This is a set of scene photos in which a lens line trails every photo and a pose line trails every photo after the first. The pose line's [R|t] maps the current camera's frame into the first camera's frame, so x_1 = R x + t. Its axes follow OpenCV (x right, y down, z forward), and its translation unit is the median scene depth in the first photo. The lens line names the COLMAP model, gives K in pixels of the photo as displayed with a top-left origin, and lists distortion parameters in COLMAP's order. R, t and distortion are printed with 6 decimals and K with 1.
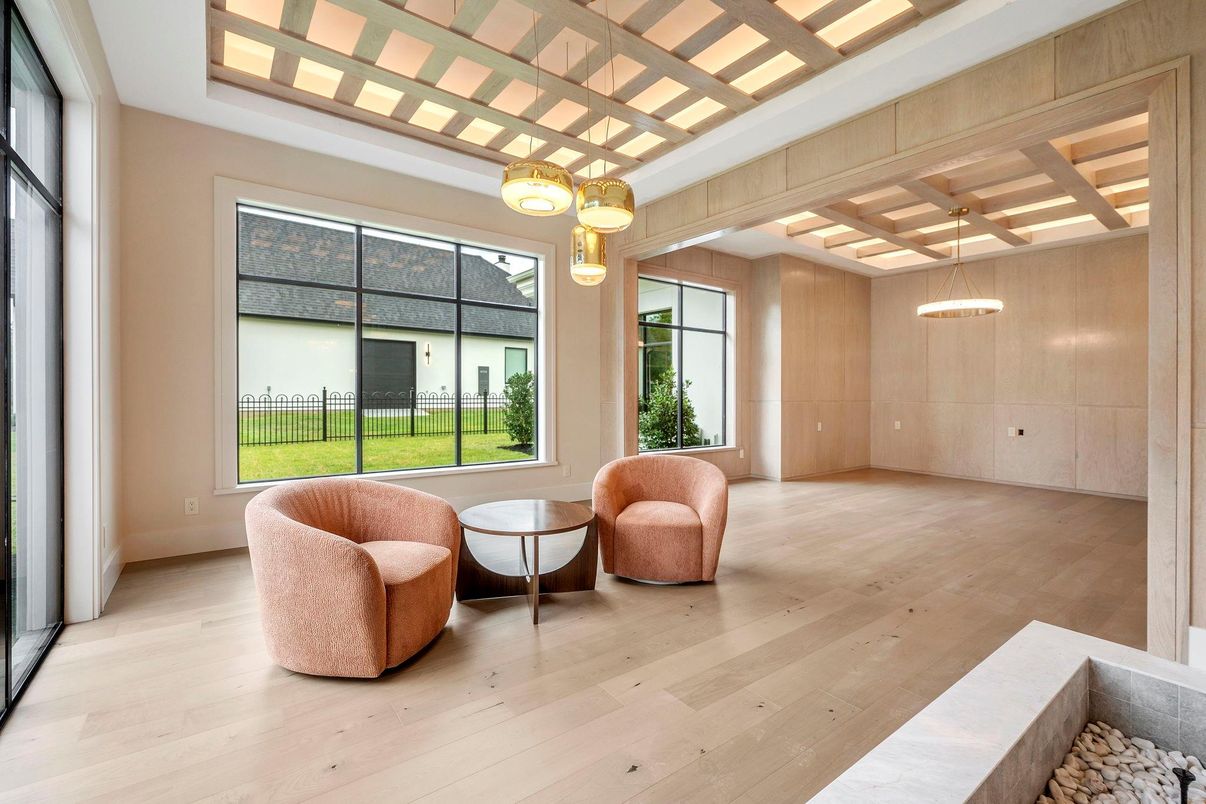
lens RADIAL K [[531.0, 0, 606.6], [0, 531.0, 392.9], [0, 0, 1]] dist [-0.001395, -0.000088]
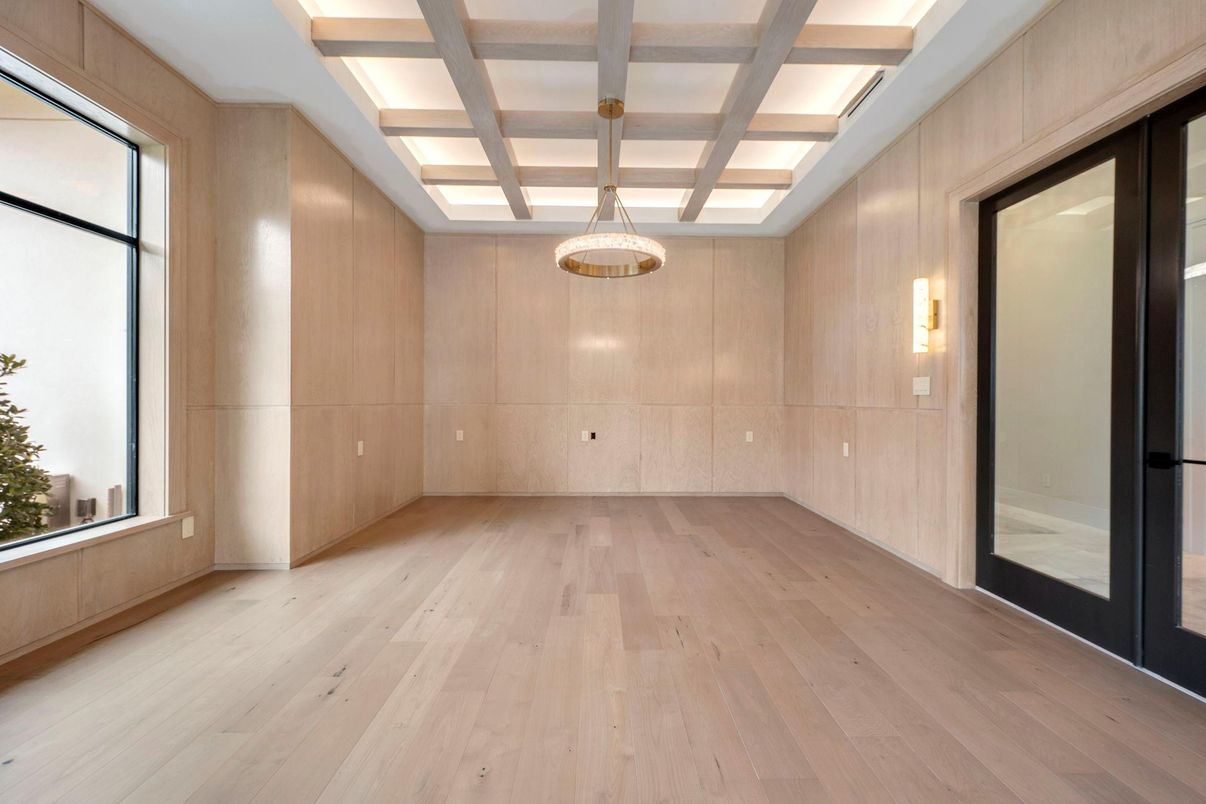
lens RADIAL K [[479.2, 0, 609.3], [0, 479.2, 393.6], [0, 0, 1]] dist [-0.001264, -0.000413]
pose [[0.580025, 0.003762, 0.814590, 0.133458], [0.006335, 0.999938, -0.009129, 0.010082], [-0.814574, 0.010456, 0.579965, 0.485696]]
